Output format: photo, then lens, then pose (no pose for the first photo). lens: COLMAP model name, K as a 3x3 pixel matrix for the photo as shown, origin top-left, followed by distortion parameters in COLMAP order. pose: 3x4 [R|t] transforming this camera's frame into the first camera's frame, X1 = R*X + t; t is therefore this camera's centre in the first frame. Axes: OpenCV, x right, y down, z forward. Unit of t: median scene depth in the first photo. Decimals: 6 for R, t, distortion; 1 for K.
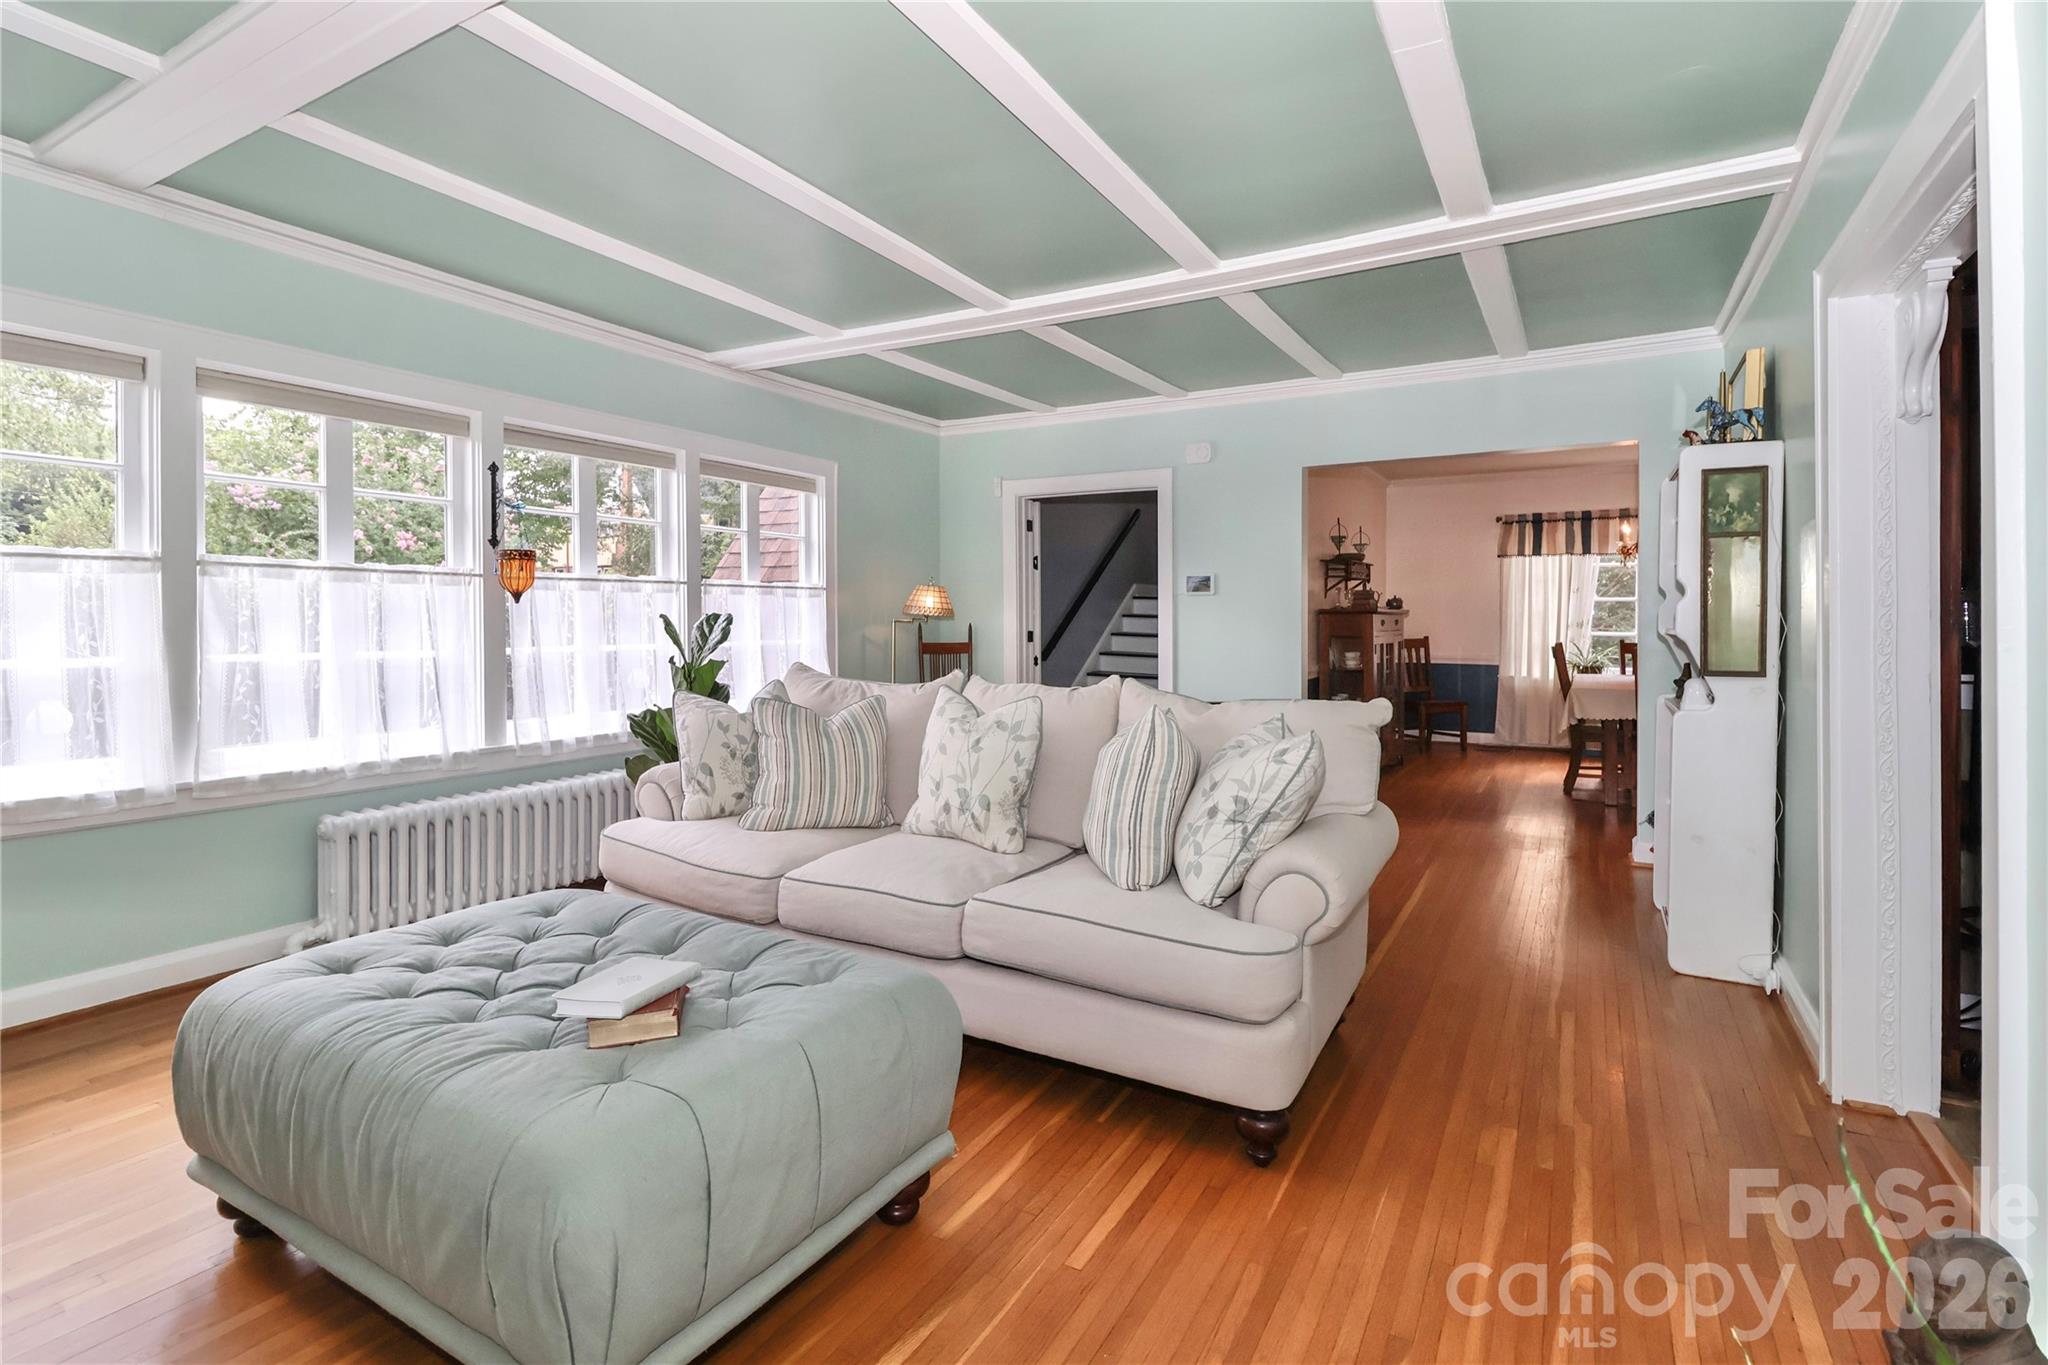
lens RADIAL K [[966.6, 0, 1043.1], [0, 966.6, 612.6], [0, 0, 1]] dist [0.007028, -0.007865]
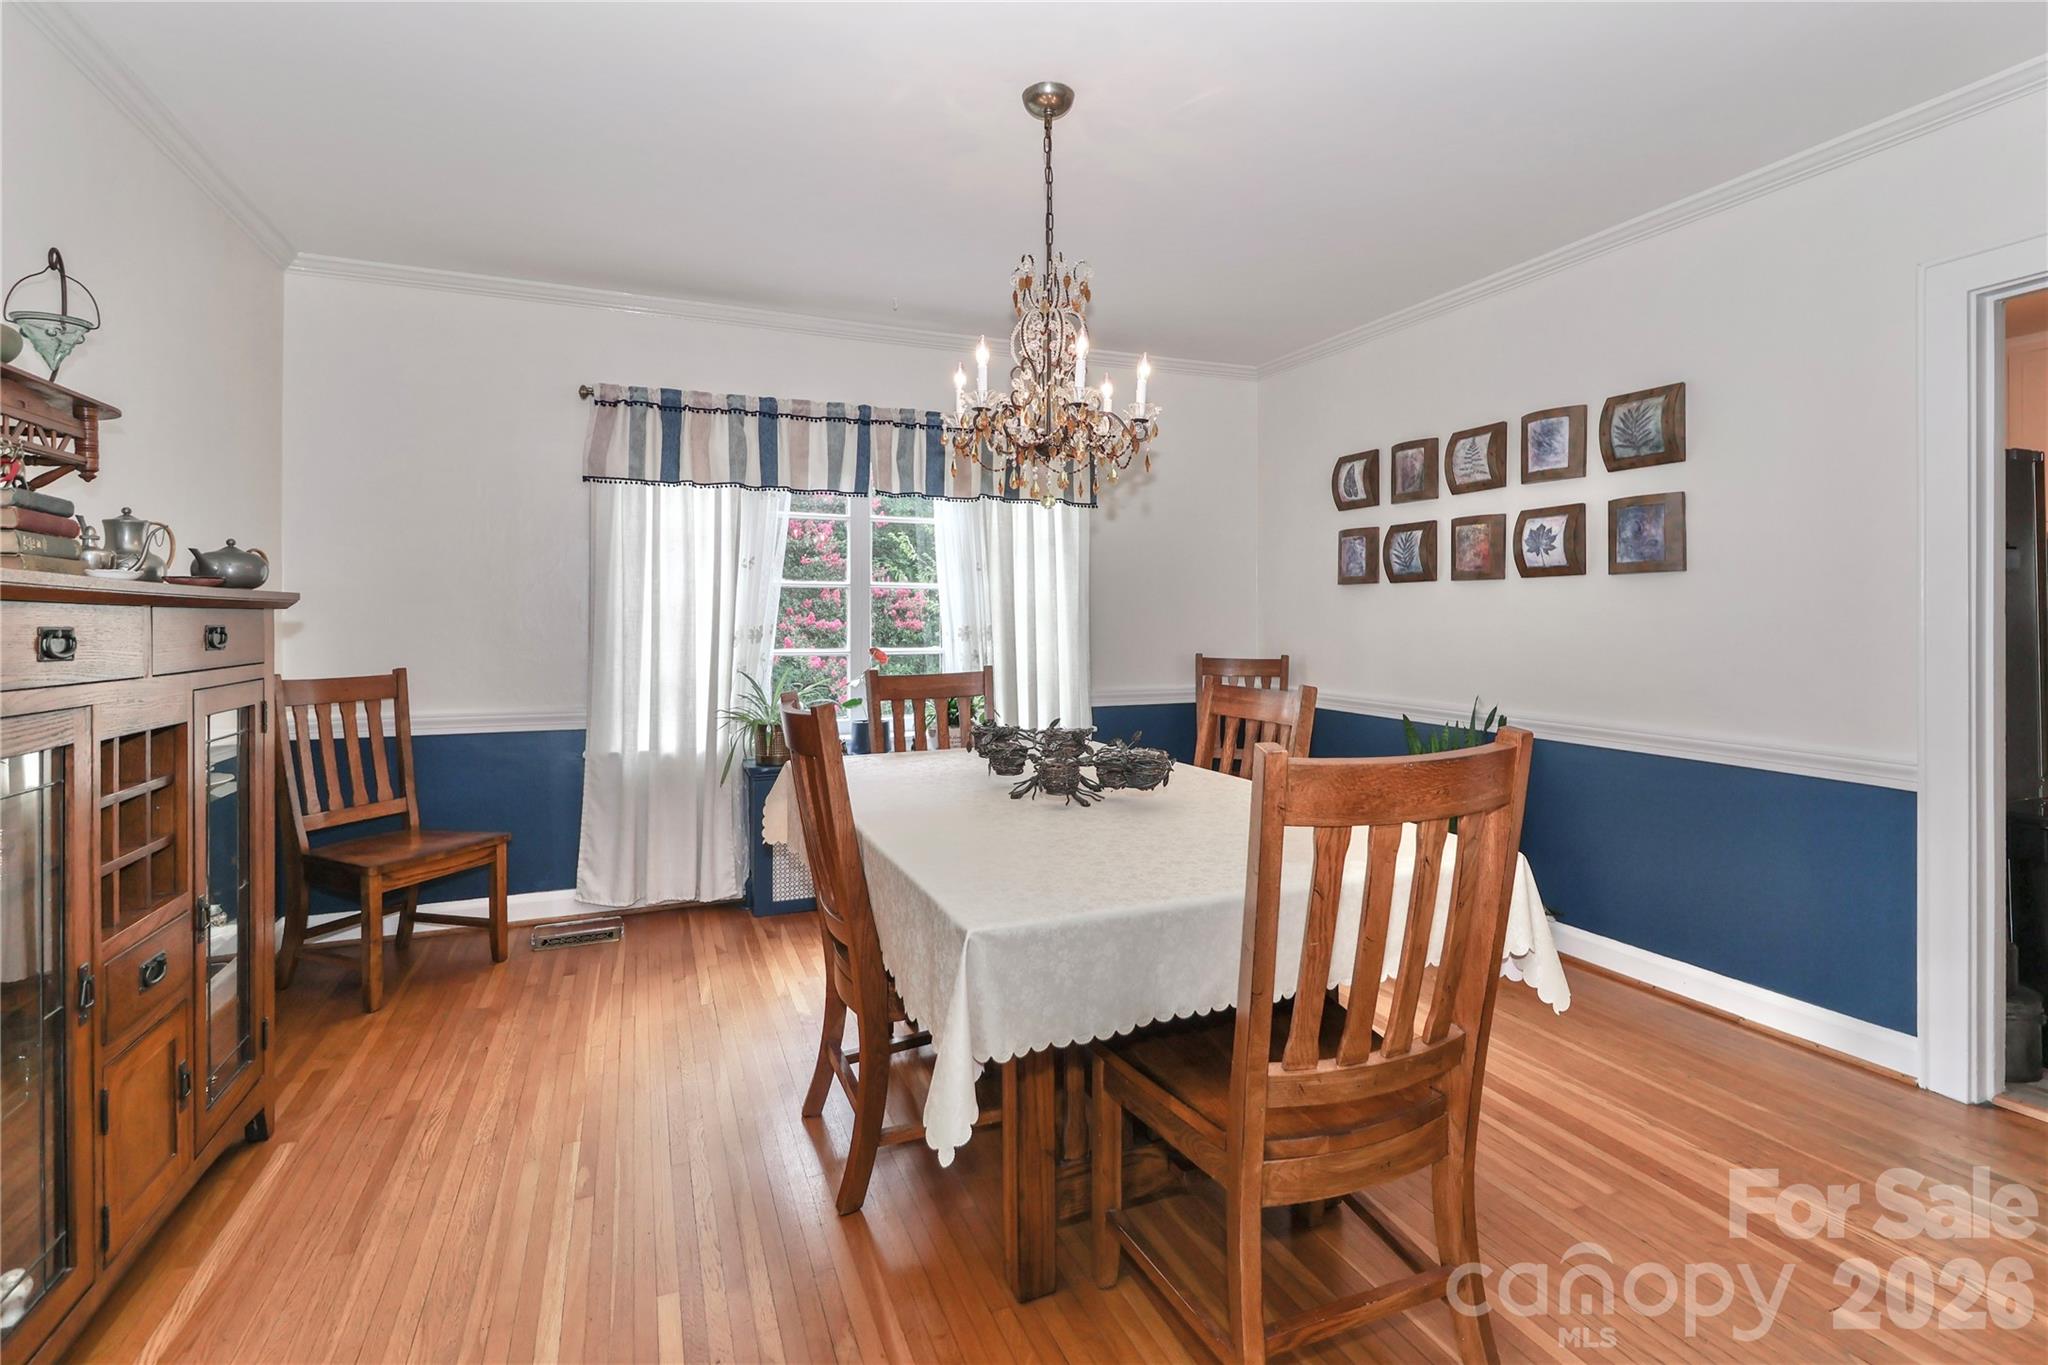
lens RADIAL K [[966.6, 0, 1056.3], [0, 966.6, 615.7], [0, 0, 1]] dist [0.007028, -0.007865]
pose [[0.623255, 0.001903, 0.782017, 0.269416], [-0.001584, 0.999998, -0.001172, 0.003626], [-0.782017, -0.000509, 0.623256, 0.577956]]
